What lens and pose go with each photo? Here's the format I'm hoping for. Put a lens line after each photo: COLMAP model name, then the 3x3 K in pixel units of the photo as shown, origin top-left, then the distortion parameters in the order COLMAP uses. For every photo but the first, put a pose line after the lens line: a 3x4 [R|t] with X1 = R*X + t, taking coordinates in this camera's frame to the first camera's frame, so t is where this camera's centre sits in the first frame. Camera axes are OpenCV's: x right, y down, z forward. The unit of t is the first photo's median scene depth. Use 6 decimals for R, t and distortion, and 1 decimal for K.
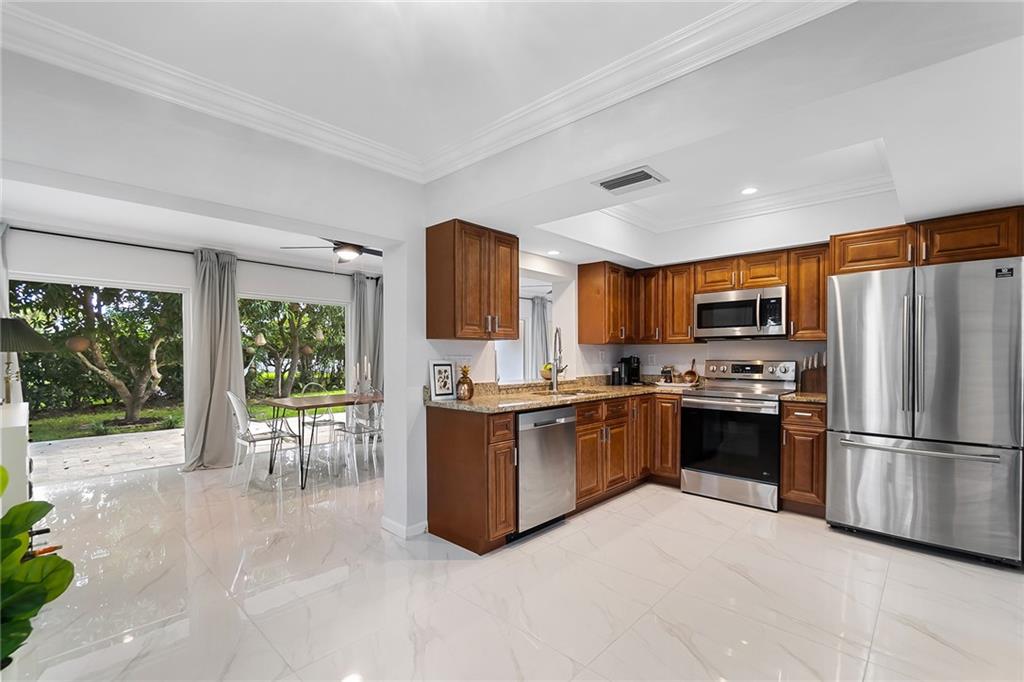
lens RADIAL K [[457.6, 0, 514.7], [0, 457.6, 362.5], [0, 0, 1]] dist [-0.001076, -0.000167]
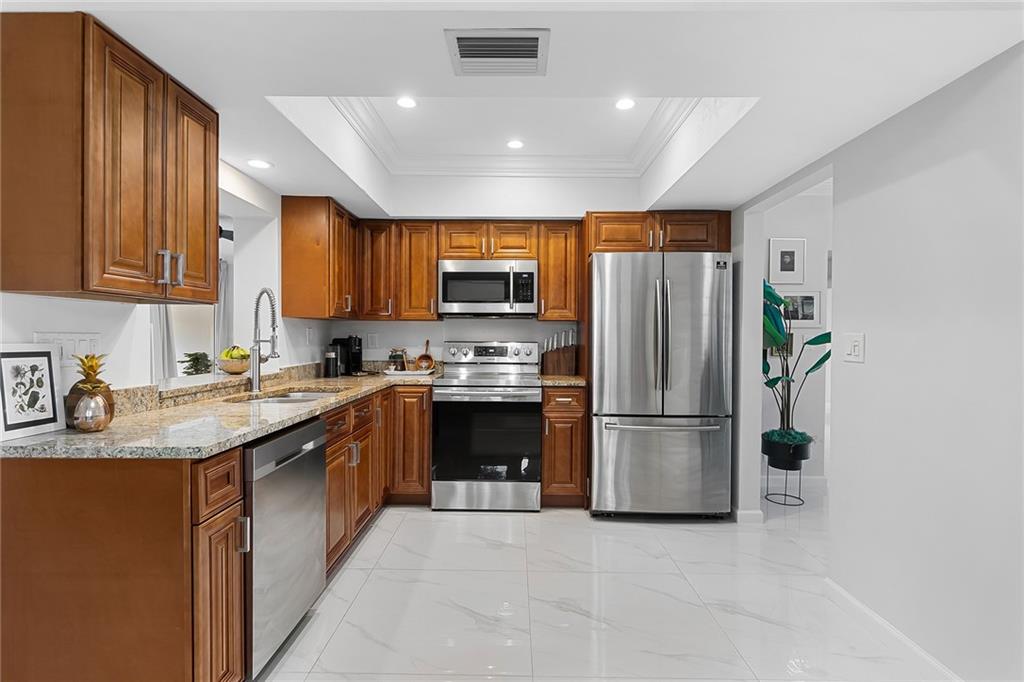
lens RADIAL K [[497.1, 0, 512.0], [0, 497.1, 341.0], [0, 0, 1]] dist [-0.000098, -0.000114]
pose [[0.738556, -0.001821, 0.674190, -0.117575], [0.005653, 0.999978, -0.003492, -0.002576], [-0.674169, 0.006390, 0.738550, 0.307610]]
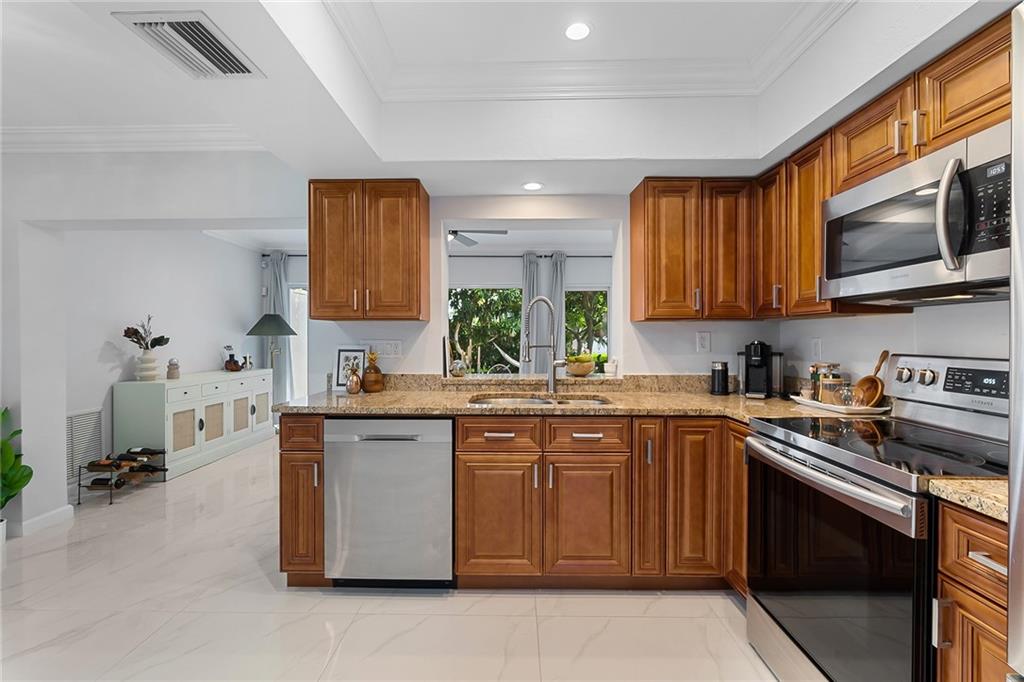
lens RADIAL K [[456.2, 0, 512.0], [0, 456.2, 341.0], [0, 0, 1]] dist [0.000846, -0.000248]
pose [[0.664784, 0.008556, -0.746986, 0.598499], [-0.014382, 0.999896, -0.001346, -0.013758], [0.746897, 0.011638, 0.664838, 0.568751]]
